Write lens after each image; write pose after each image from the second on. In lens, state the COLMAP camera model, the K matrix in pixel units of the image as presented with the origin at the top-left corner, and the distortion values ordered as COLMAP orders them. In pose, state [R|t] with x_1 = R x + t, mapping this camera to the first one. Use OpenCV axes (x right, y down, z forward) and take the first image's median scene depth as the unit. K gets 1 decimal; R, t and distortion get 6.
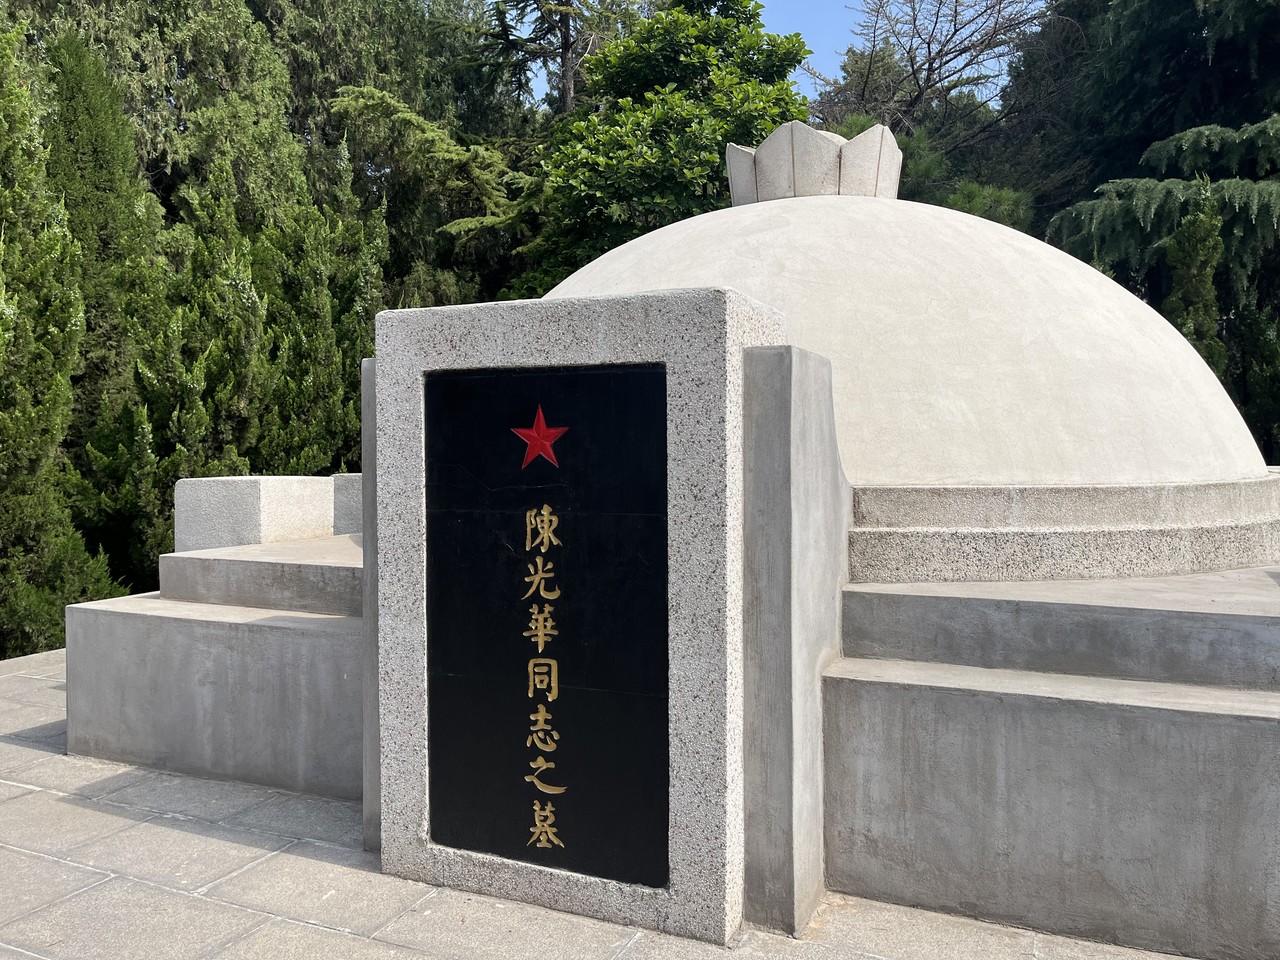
lens RADIAL K [[967.7, 0, 640.7], [0, 967.7, 480.5], [0, 0, 1]] dist [0.010634, -0.005215]
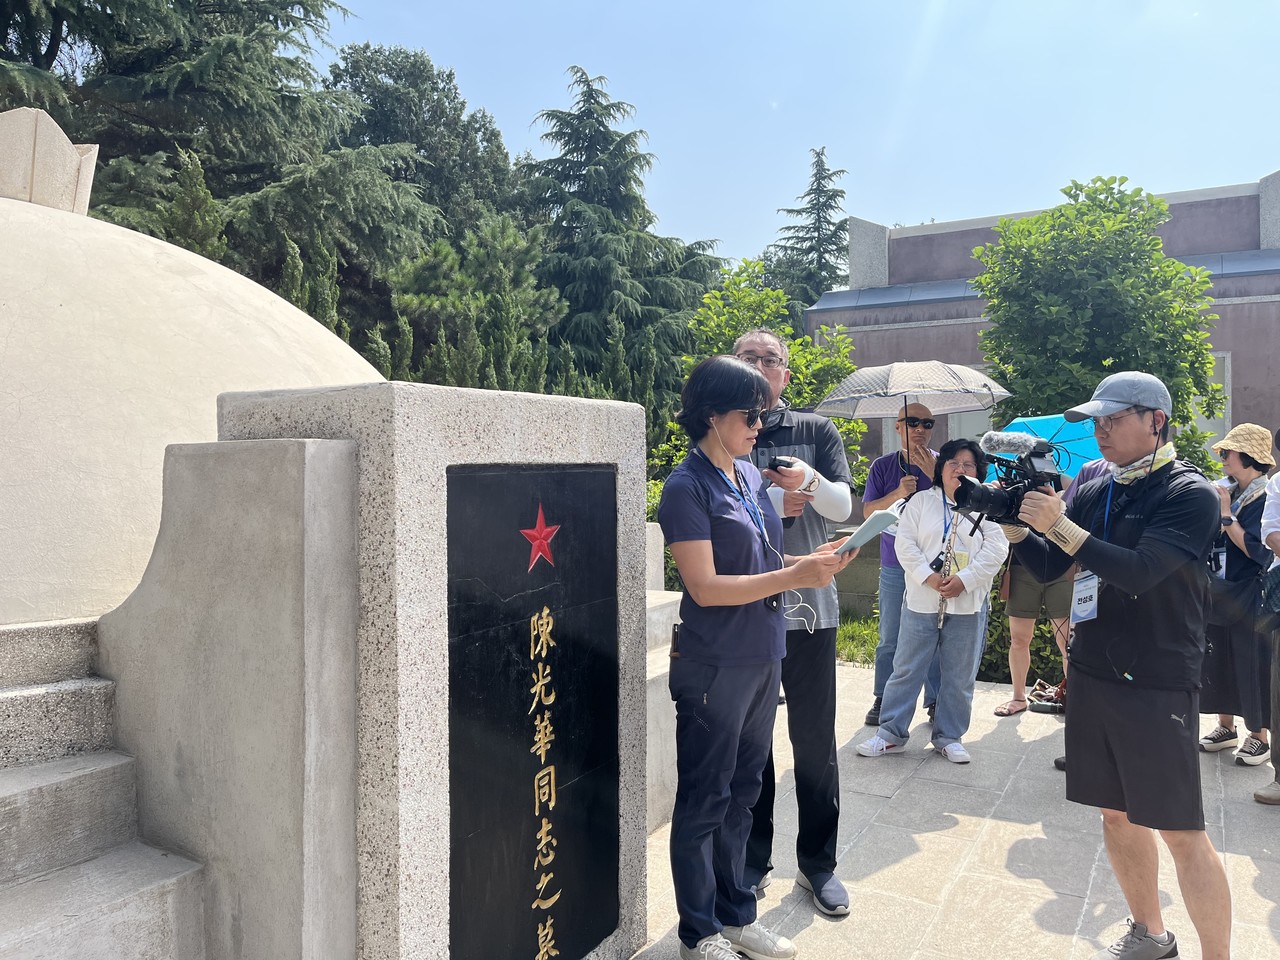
lens RADIAL K [[967.7, 0, 640.7], [0, 967.7, 474.0], [0, 0, 1]] dist [0.010634, -0.005215]
pose [[0.108965, -0.013791, 0.993950, -1.036150], [0.040467, 0.999136, 0.009427, -0.111784], [-0.993222, 0.039195, 0.109429, 0.789751]]
